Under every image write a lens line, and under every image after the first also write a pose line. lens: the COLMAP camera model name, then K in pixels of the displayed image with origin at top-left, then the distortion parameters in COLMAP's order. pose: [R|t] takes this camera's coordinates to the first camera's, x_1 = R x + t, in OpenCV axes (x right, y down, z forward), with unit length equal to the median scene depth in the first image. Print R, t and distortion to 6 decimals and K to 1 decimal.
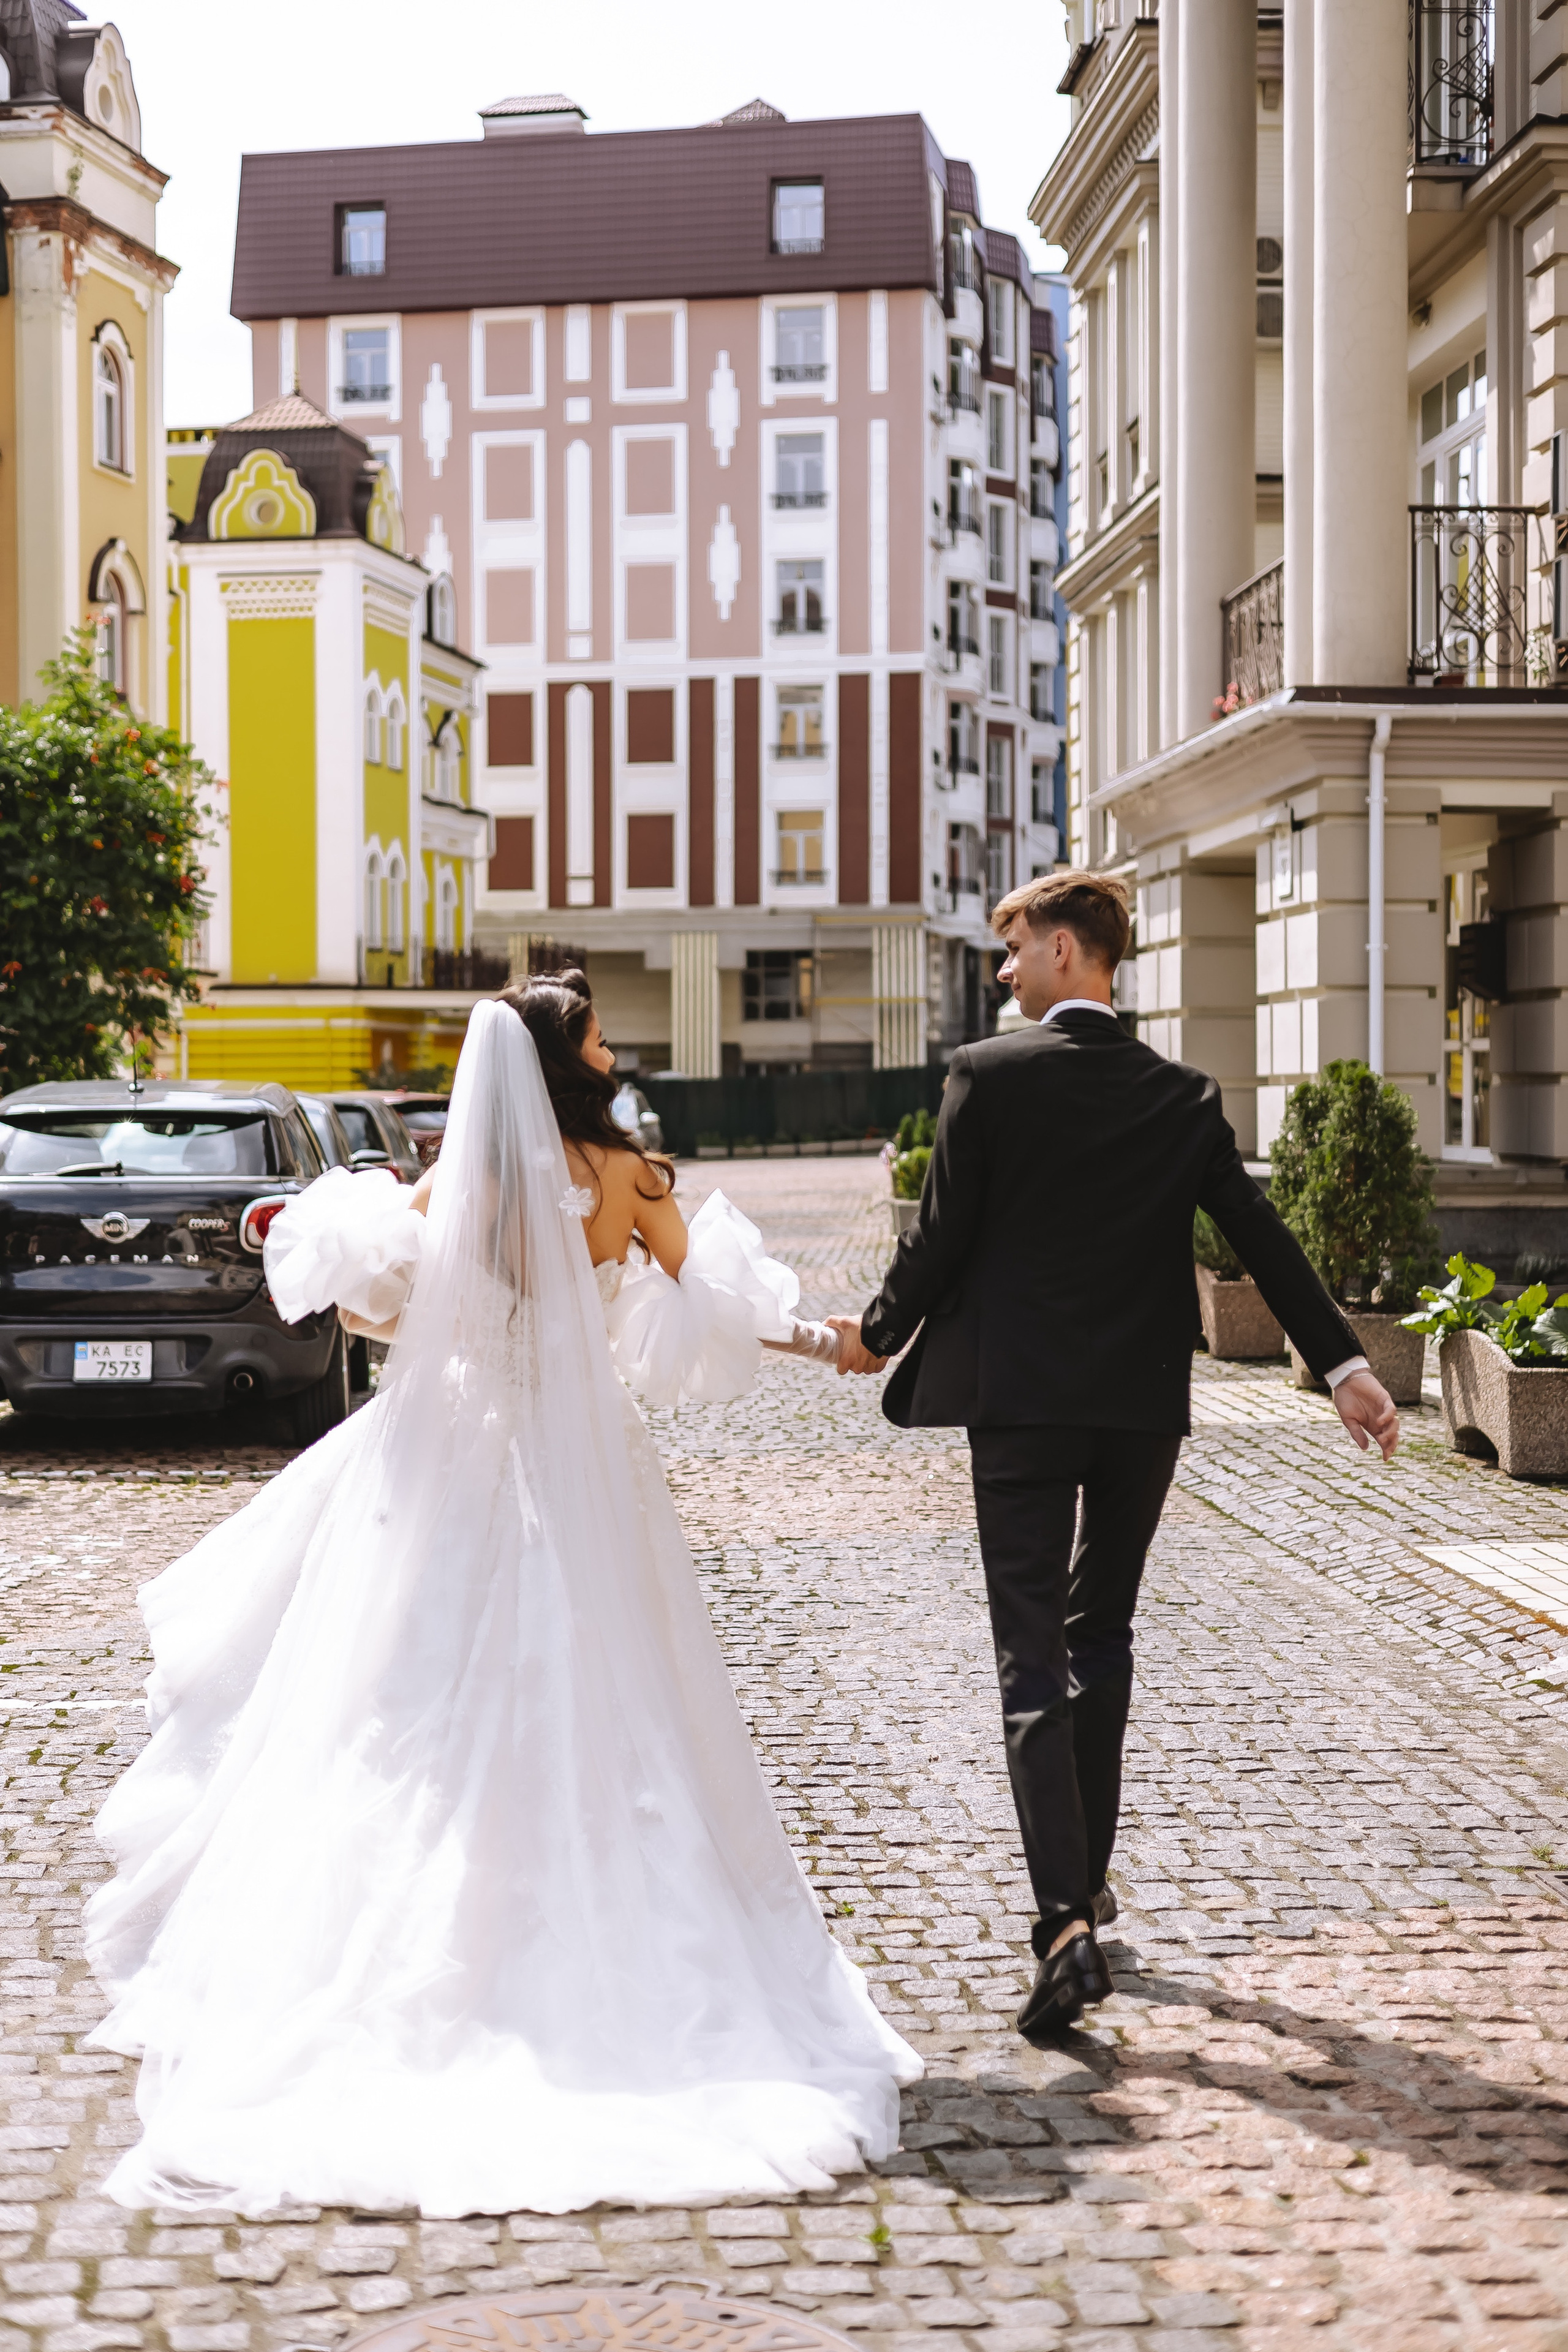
lens RADIAL K [[3360.6, 0, 784.0], [0, 3360.6, 1176.0], [0, 0, 1]] dist [-0.005749, -0.025730]
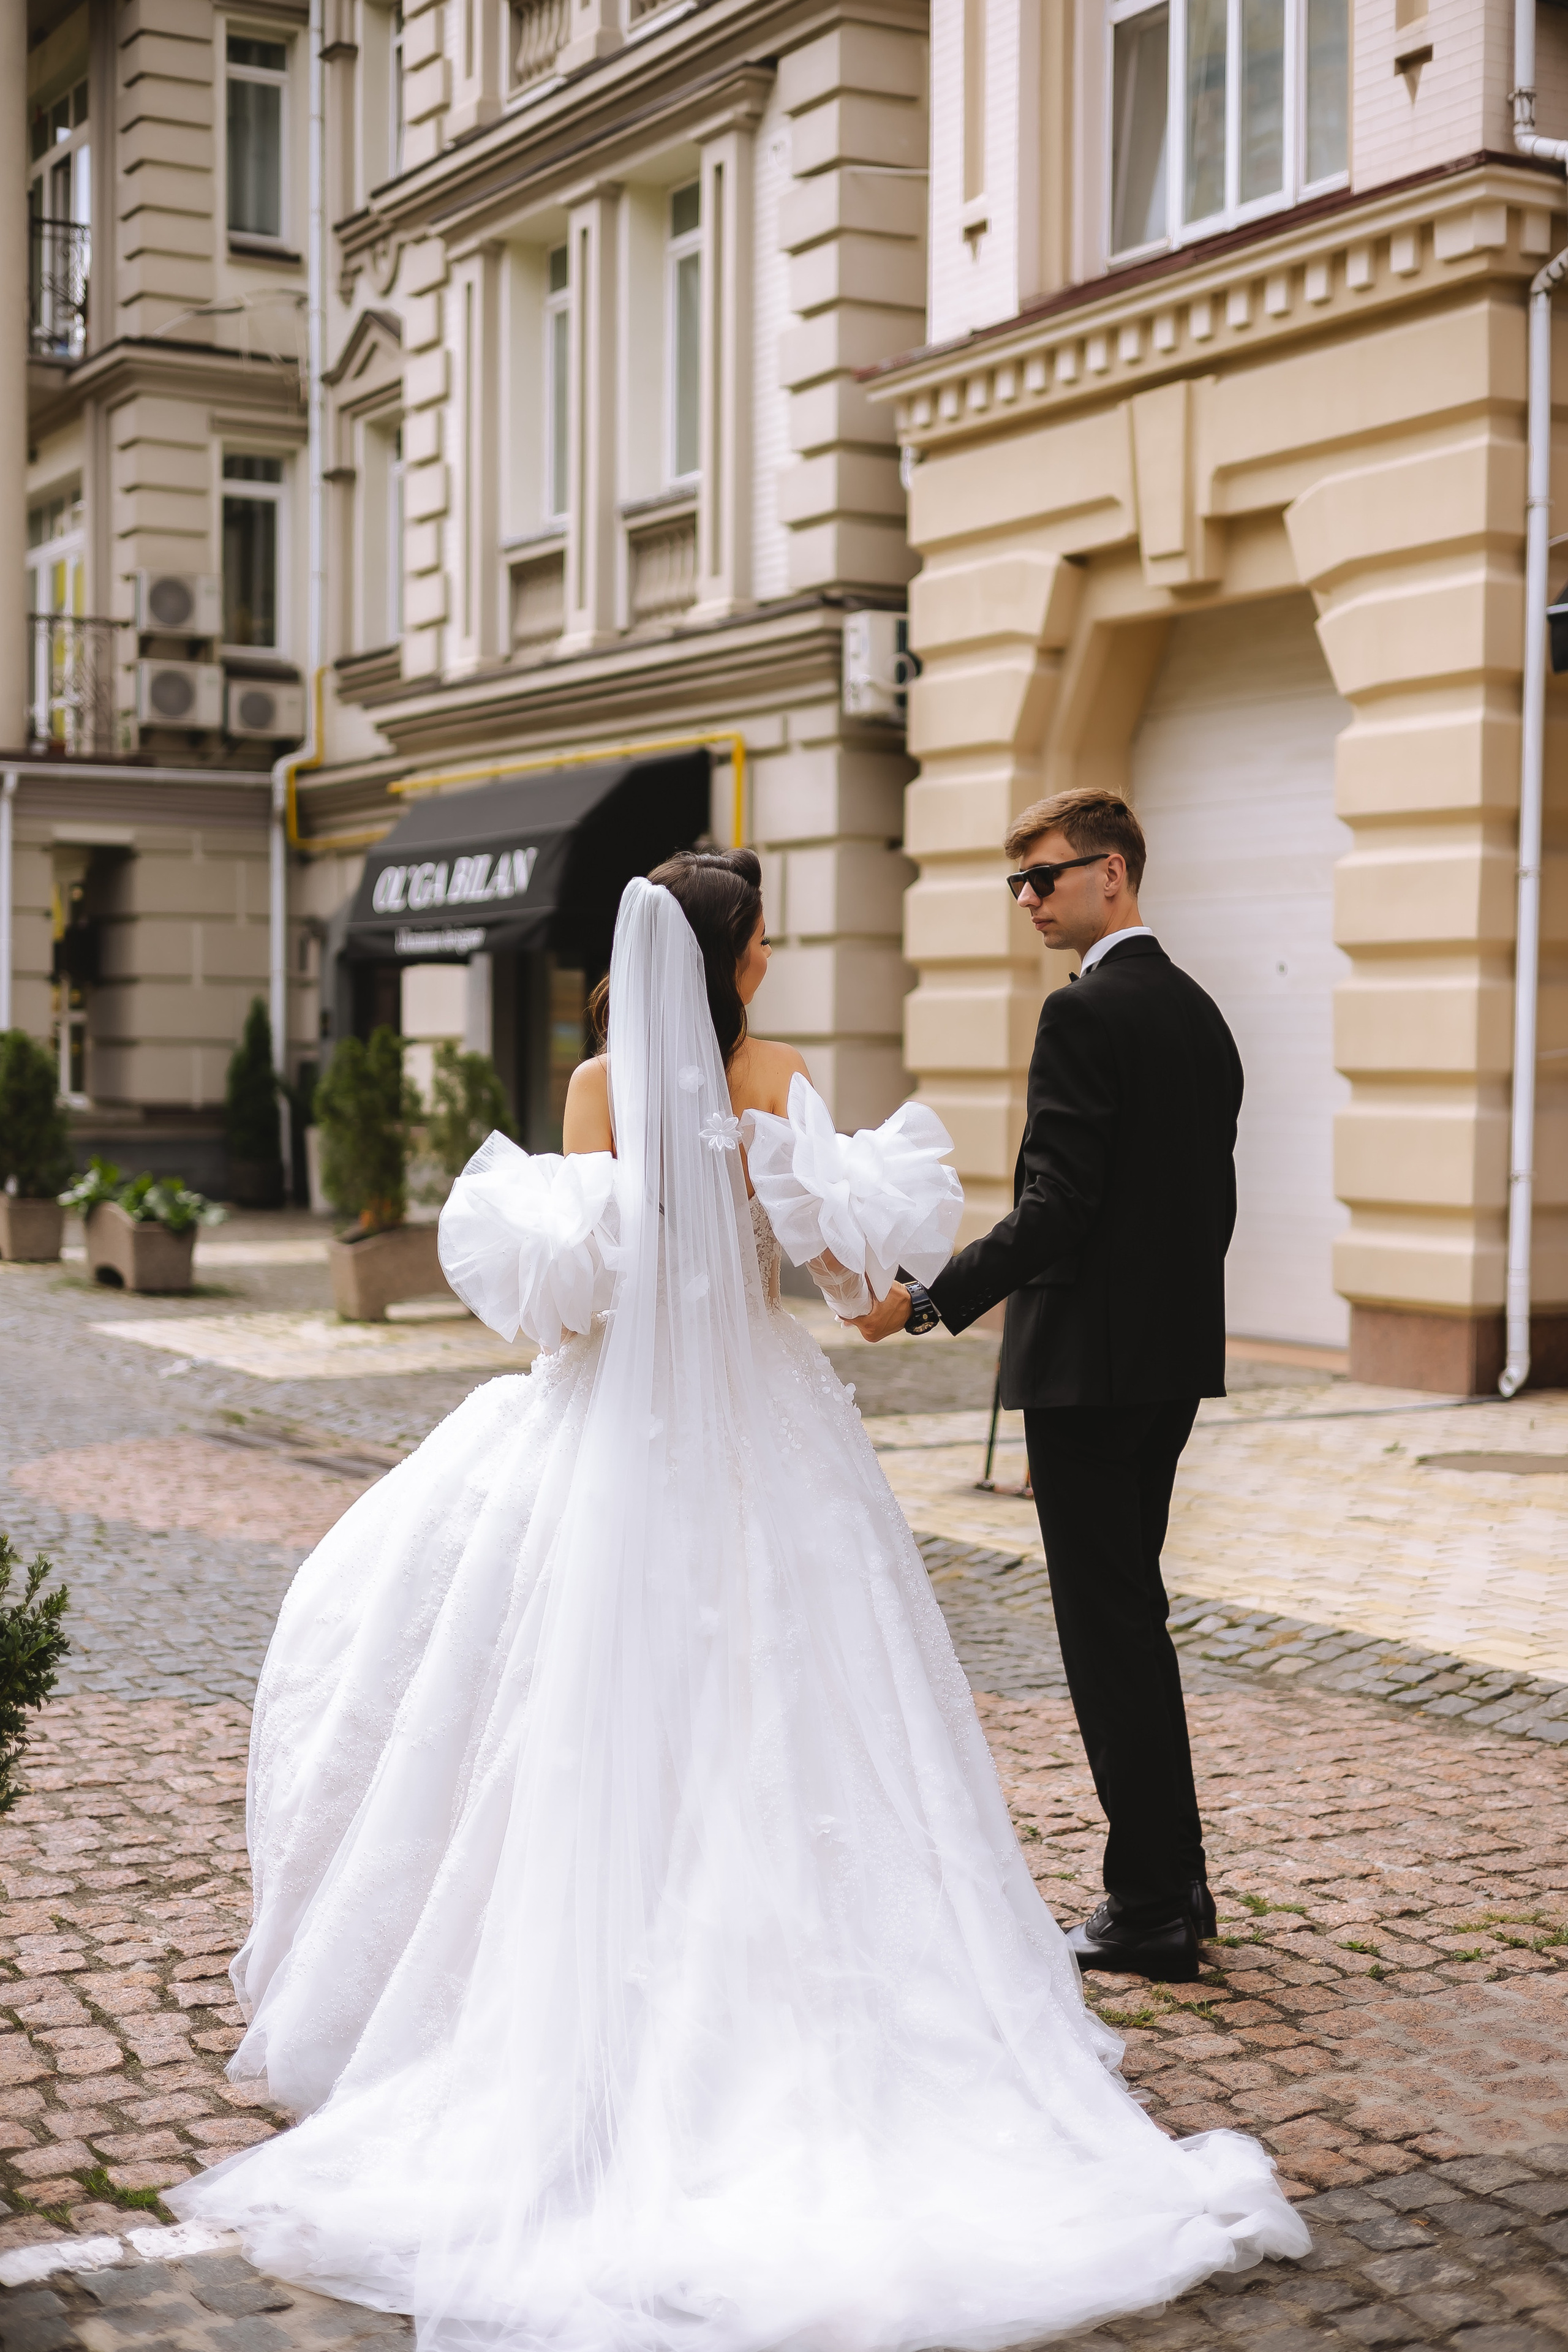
lens RADIAL K [[3360.6, 0, 784.0], [0, 3360.6, 1176.0], [0, 0, 1]] dist [-0.005749, -0.025730]
pose [[0.906852, -0.001216, 0.421448, -0.106013], [-0.003569, 0.999938, 0.010566, 0.009748], [-0.421434, -0.011086, 0.906791, -0.347374]]
